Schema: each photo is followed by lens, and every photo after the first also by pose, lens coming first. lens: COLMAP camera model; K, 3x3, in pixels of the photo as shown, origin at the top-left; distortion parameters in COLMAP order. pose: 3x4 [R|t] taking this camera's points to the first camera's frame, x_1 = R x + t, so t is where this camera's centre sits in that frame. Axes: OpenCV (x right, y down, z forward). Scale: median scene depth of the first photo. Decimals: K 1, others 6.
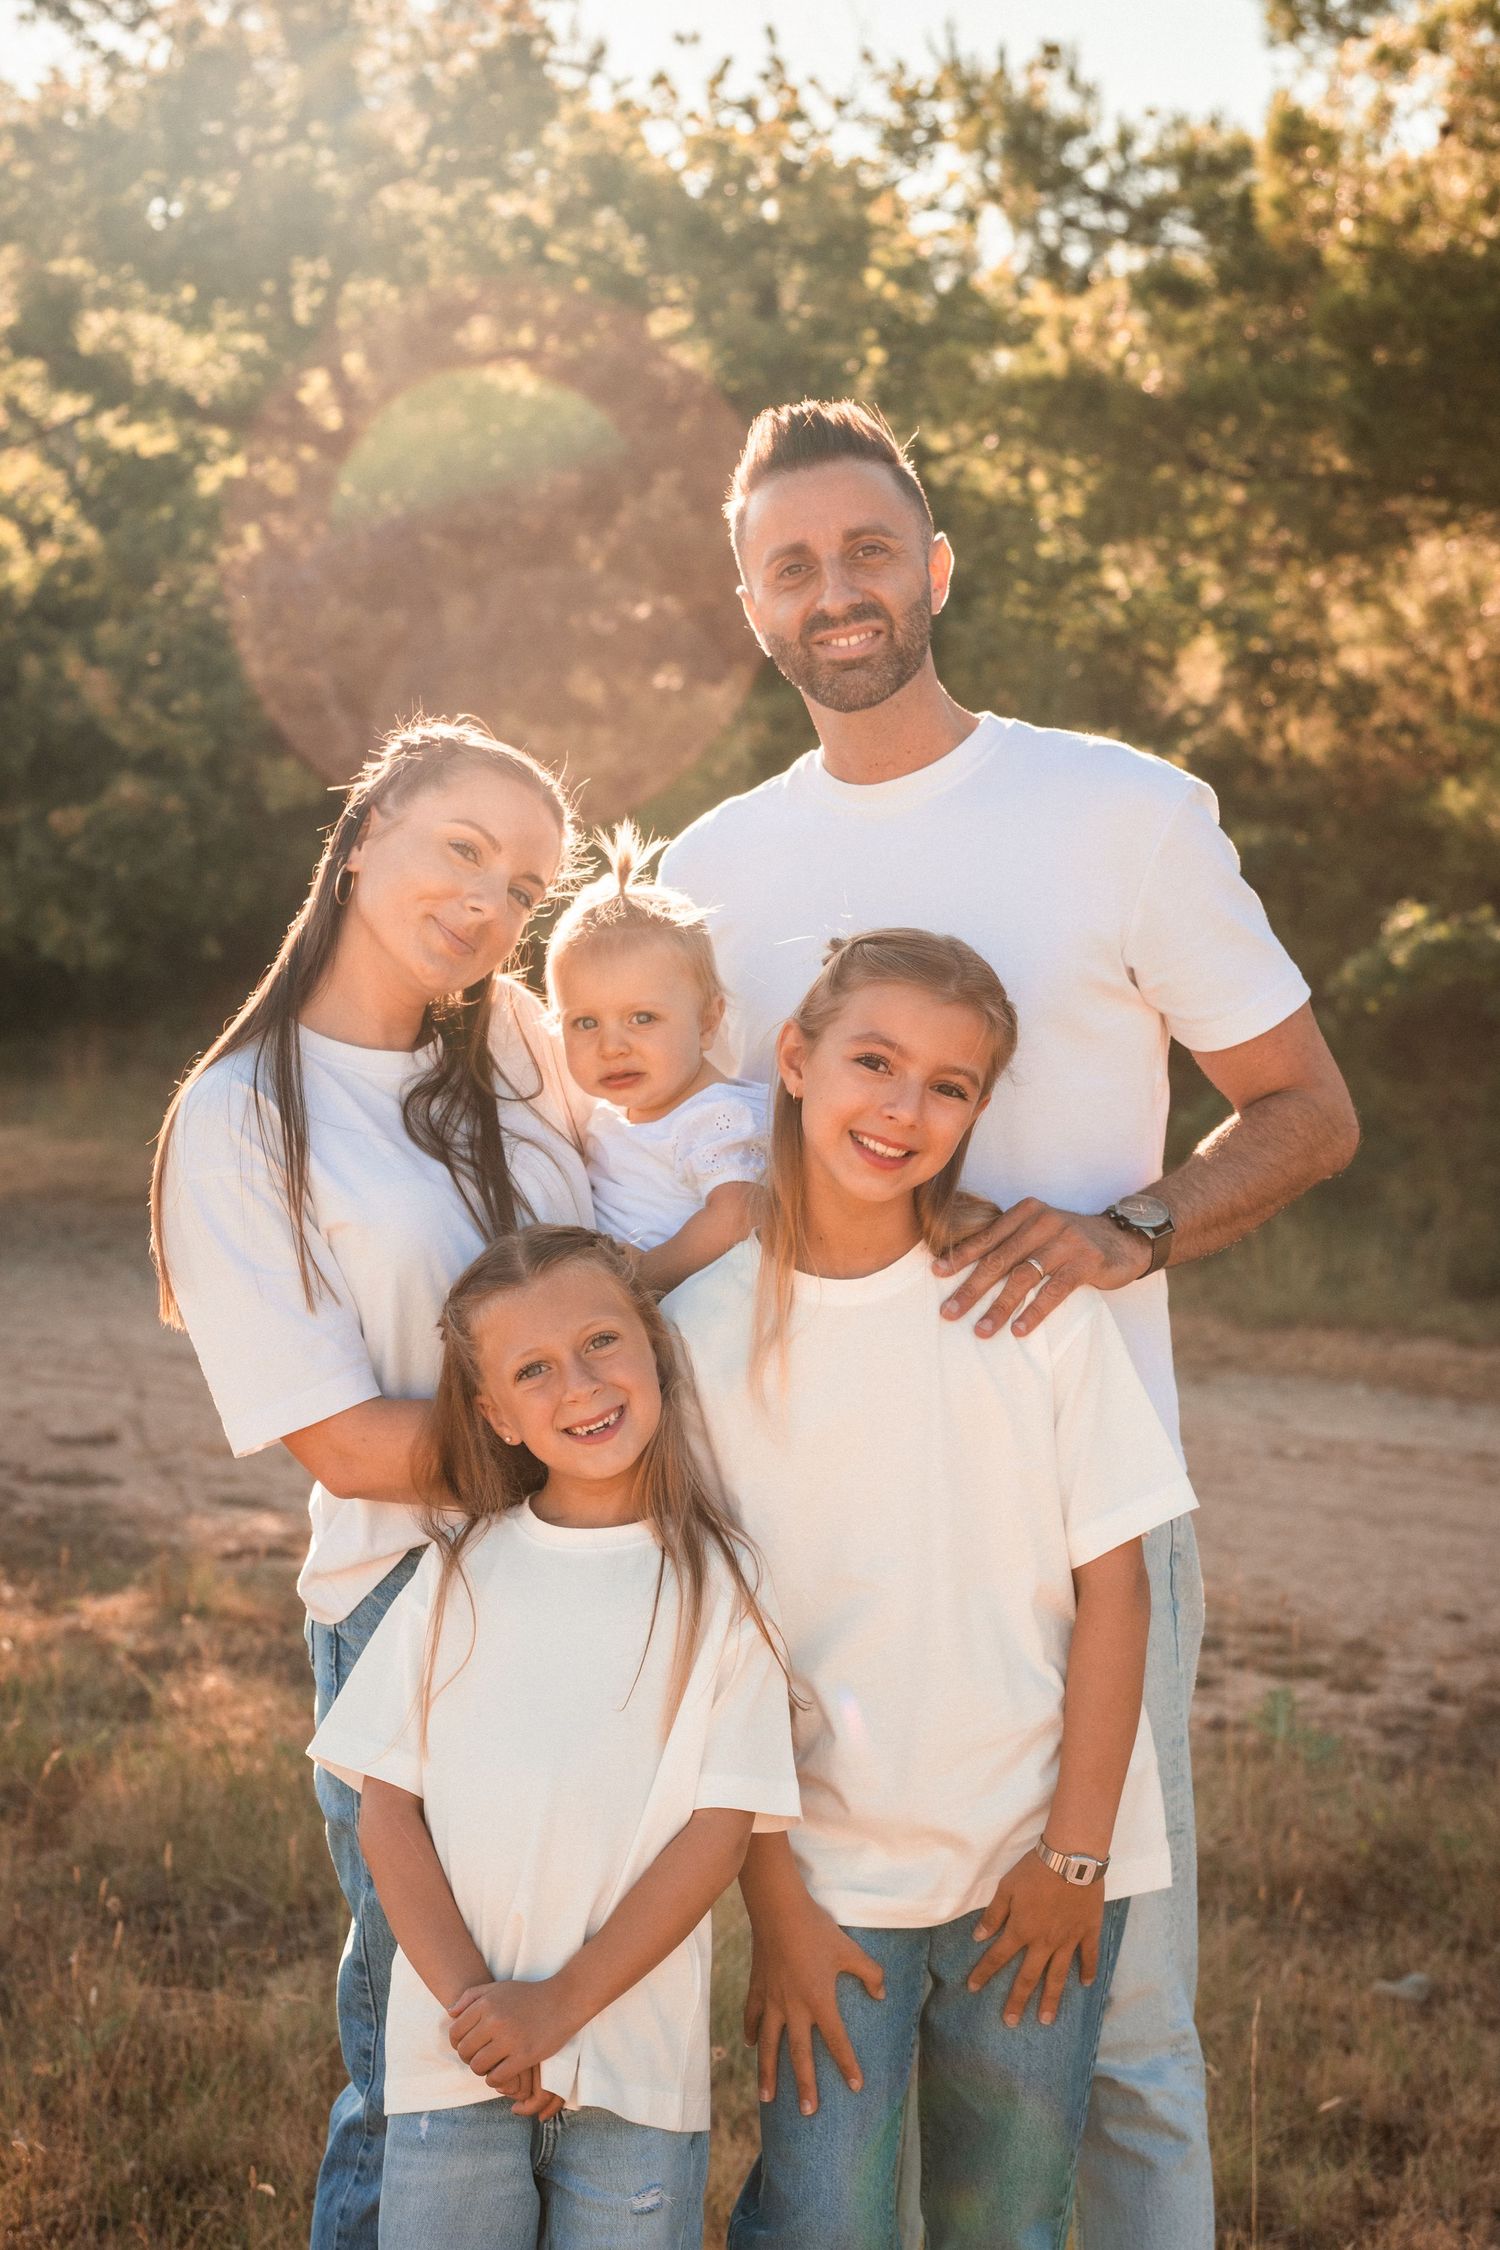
lens RADIAL K [[3029.1, 0, 753.8], [0, 3029.1, 1118.1], [0, 0, 1]] dist [0.045798, 0.000000]
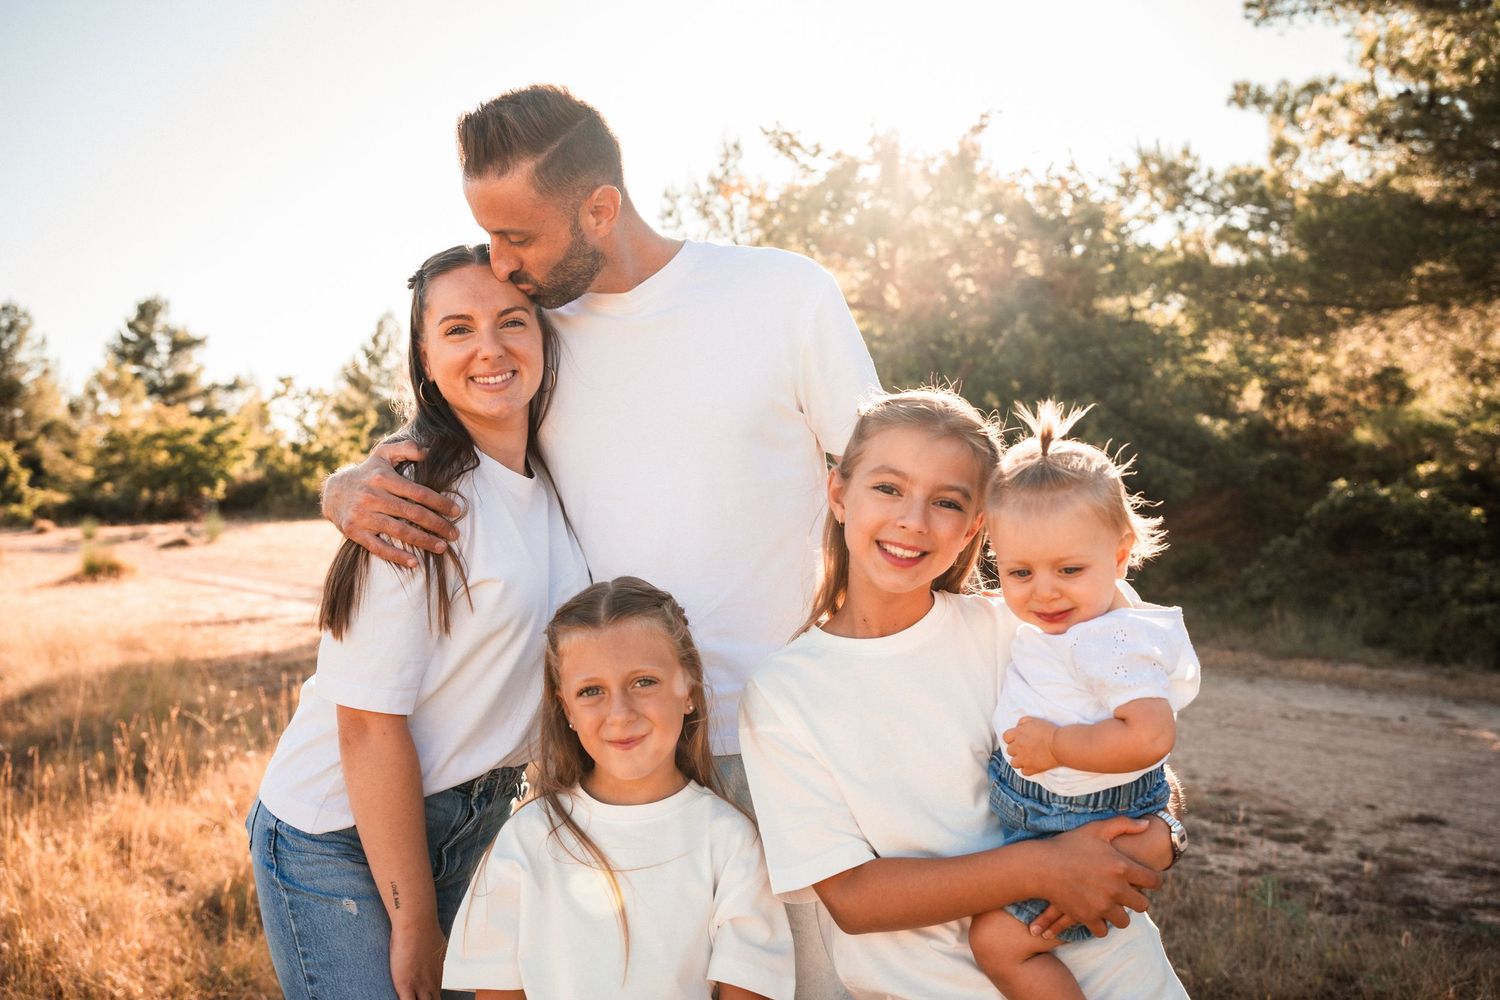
lens RADIAL K [[1460.4, 0, 738.8], [0, 1460.4, 509.2], [0, 0, 1]] dist [0.018103, 0.000000]
pose [[0.984438, -0.014379, -0.175143, -0.048328], [0.007652, 0.999209, -0.039025, -0.006193], [0.175566, 0.037077, 0.983769, -0.213715]]
